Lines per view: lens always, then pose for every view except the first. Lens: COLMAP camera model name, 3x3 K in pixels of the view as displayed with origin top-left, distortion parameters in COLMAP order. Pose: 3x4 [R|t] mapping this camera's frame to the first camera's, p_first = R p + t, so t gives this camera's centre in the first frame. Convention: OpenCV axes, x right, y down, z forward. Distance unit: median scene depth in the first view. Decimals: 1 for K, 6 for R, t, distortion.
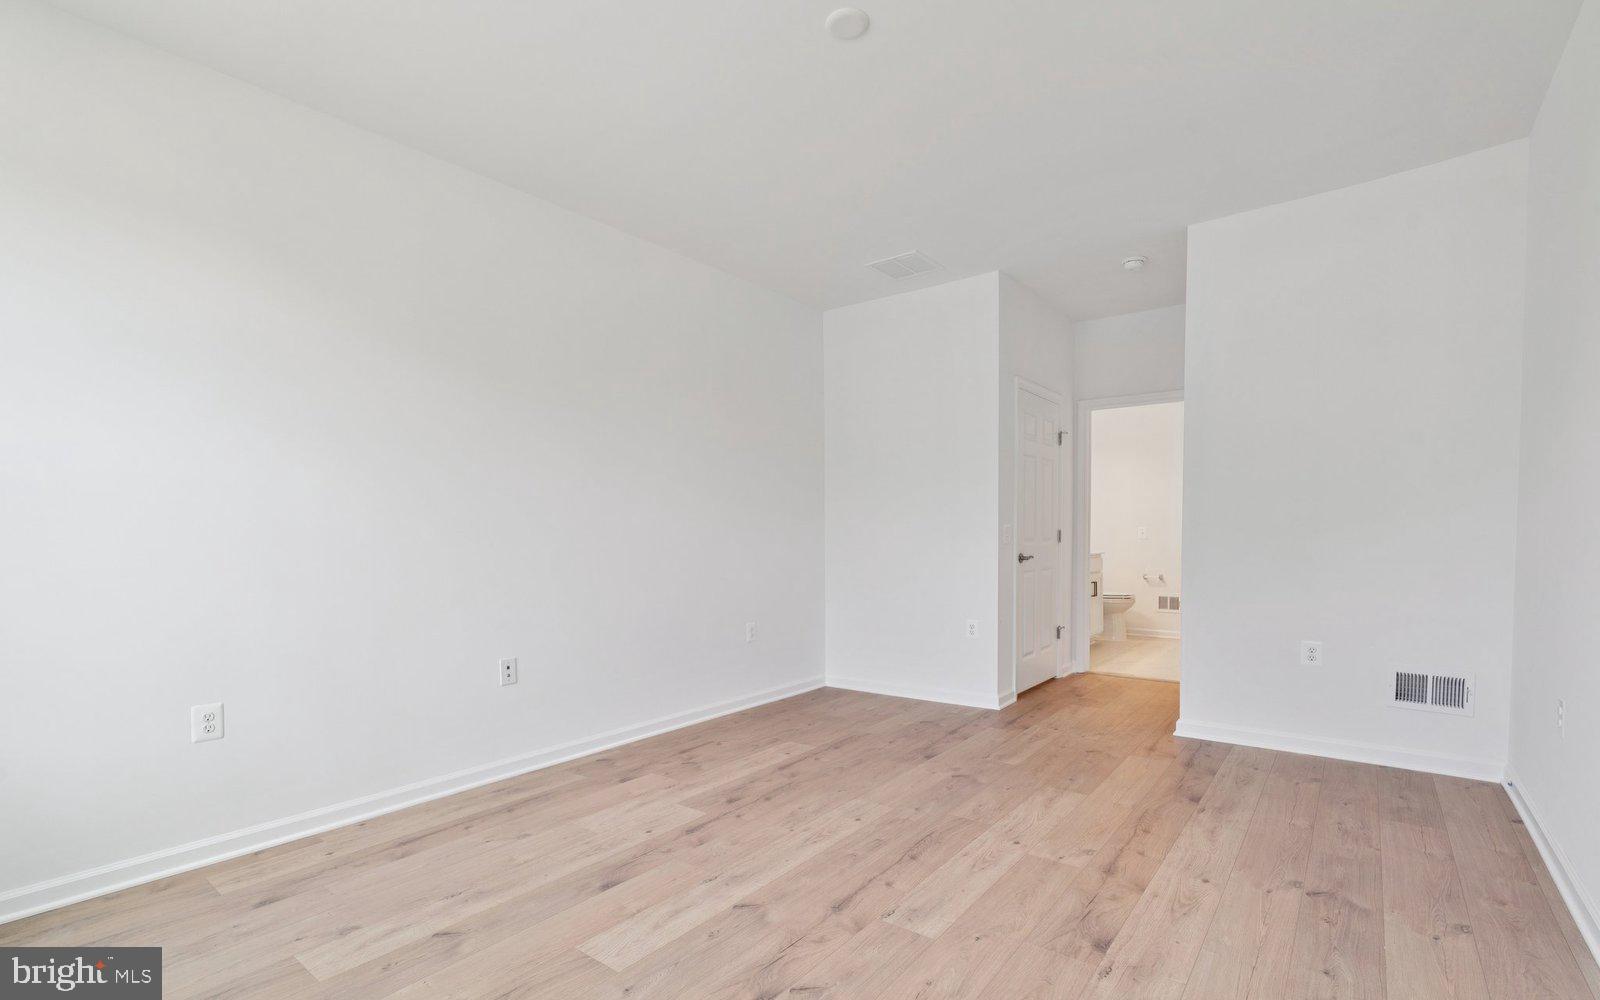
lens RADIAL K [[717.5, 0, 803.4], [0, 717.5, 505.9], [0, 0, 1]] dist [-0.002487, 0.000769]
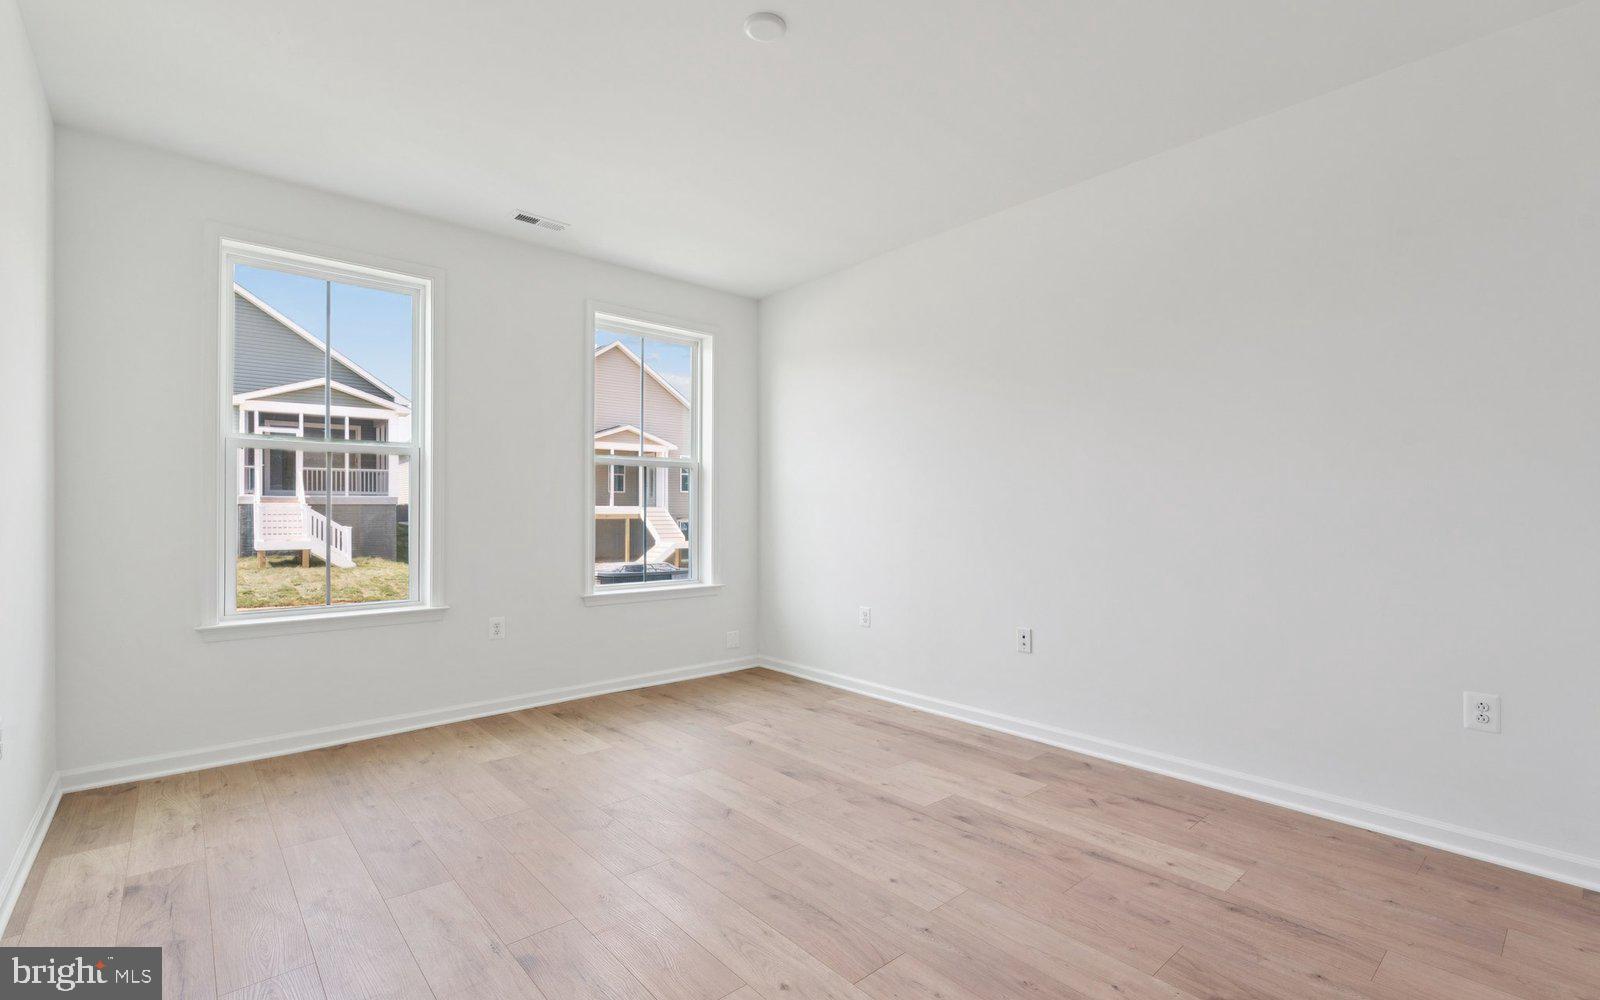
lens RADIAL K [[717.5, 0, 798.0], [0, 717.5, 499.7], [0, 0, 1]] dist [-0.002487, 0.000769]
pose [[-0.182885, -0.008097, -0.983101, 0.806046], [0.035884, 0.999245, -0.014905, 0.024095], [0.982479, -0.038003, -0.182457, 0.973114]]
